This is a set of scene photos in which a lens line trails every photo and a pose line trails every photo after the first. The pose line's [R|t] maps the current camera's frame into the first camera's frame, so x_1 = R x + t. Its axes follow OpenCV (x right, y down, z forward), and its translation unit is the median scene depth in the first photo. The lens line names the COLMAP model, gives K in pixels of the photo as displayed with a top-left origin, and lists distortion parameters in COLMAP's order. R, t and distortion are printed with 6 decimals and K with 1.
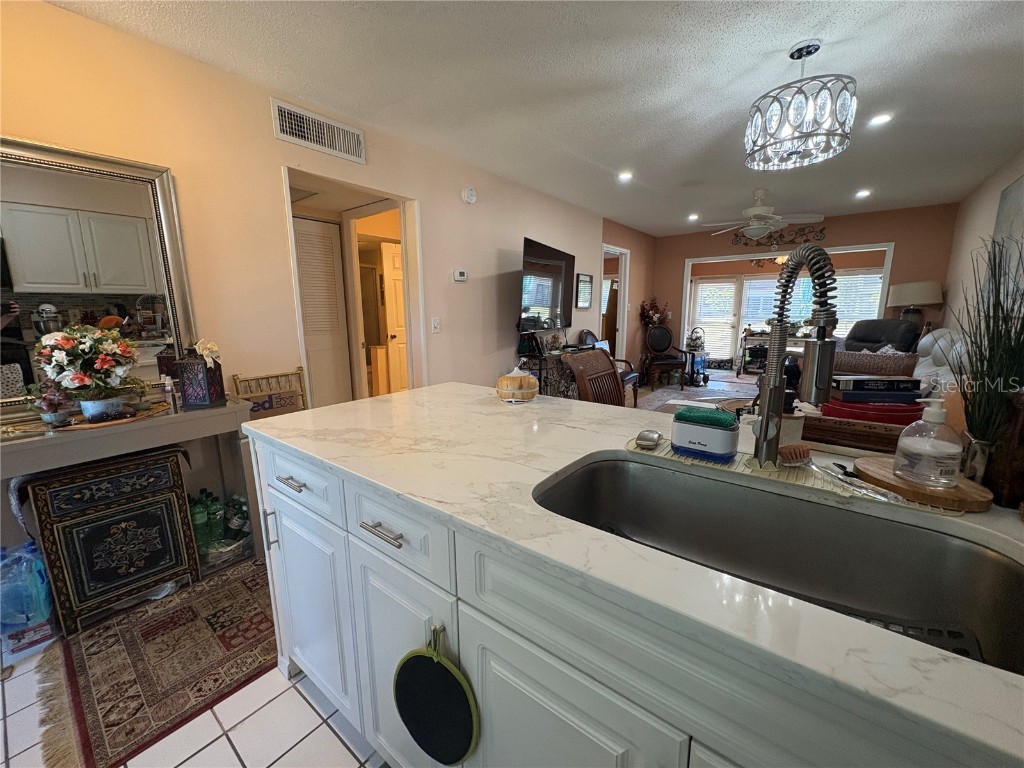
lens RADIAL K [[408.4, 0, 515.1], [0, 408.4, 387.6], [0, 0, 1]] dist [0.002419, 0.000080]
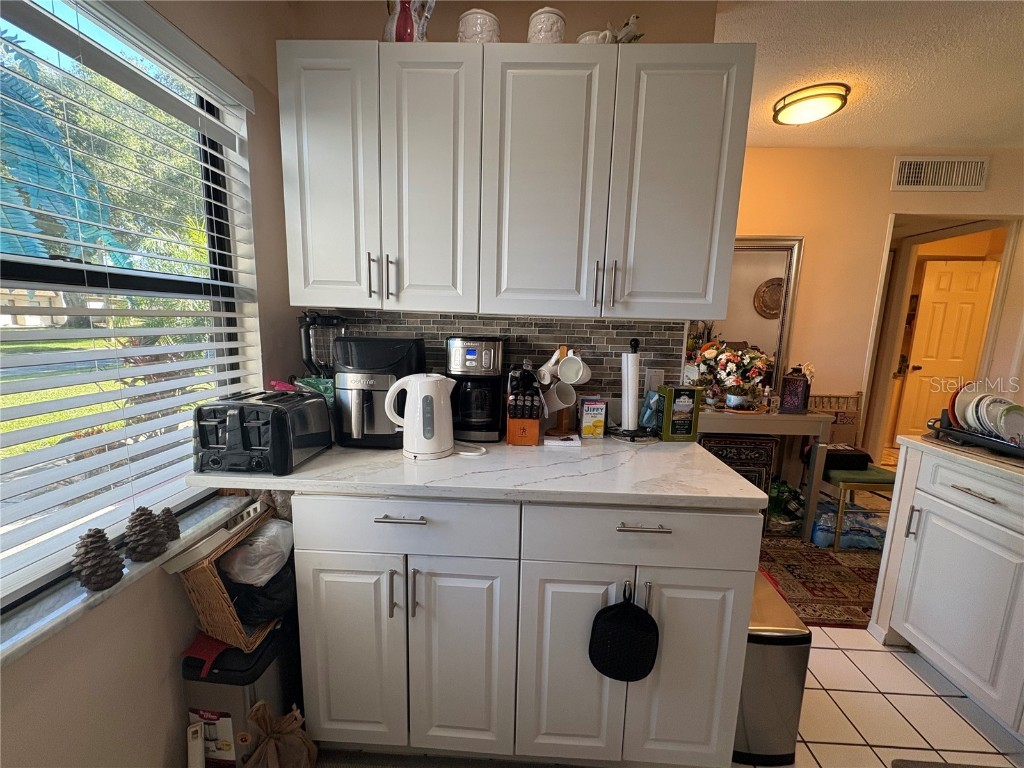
lens RADIAL K [[408.4, 0, 509.4], [0, 408.4, 386.8], [0, 0, 1]] dist [0.002419, 0.000080]
pose [[0.576300, 0.151700, -0.803035, -0.236975], [-0.179767, 0.982084, 0.056513, 0.056107], [0.797221, 0.111791, 0.593246, -0.527119]]
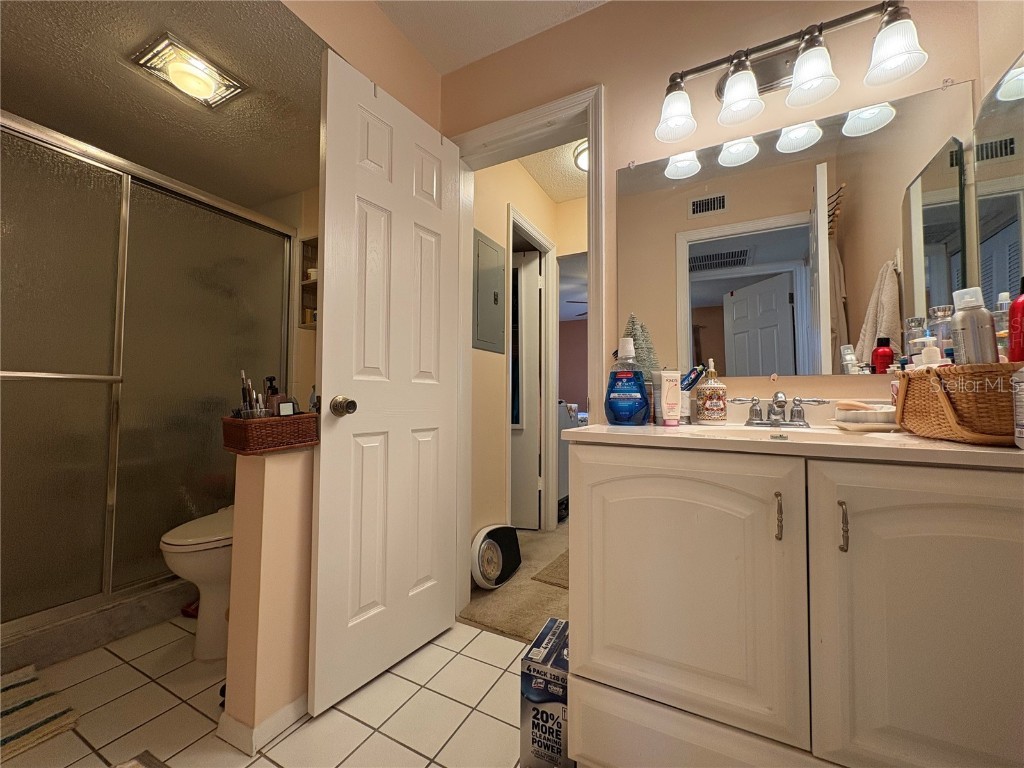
lens RADIAL K [[408.4, 0, 513.8], [0, 408.4, 385.0], [0, 0, 1]] dist [0.002419, 0.000080]
pose [[0.982399, 0.023613, 0.185293, -0.627310], [0.019081, 0.974102, -0.225302, -0.206914], [-0.185815, 0.224872, 0.956507, 1.915441]]
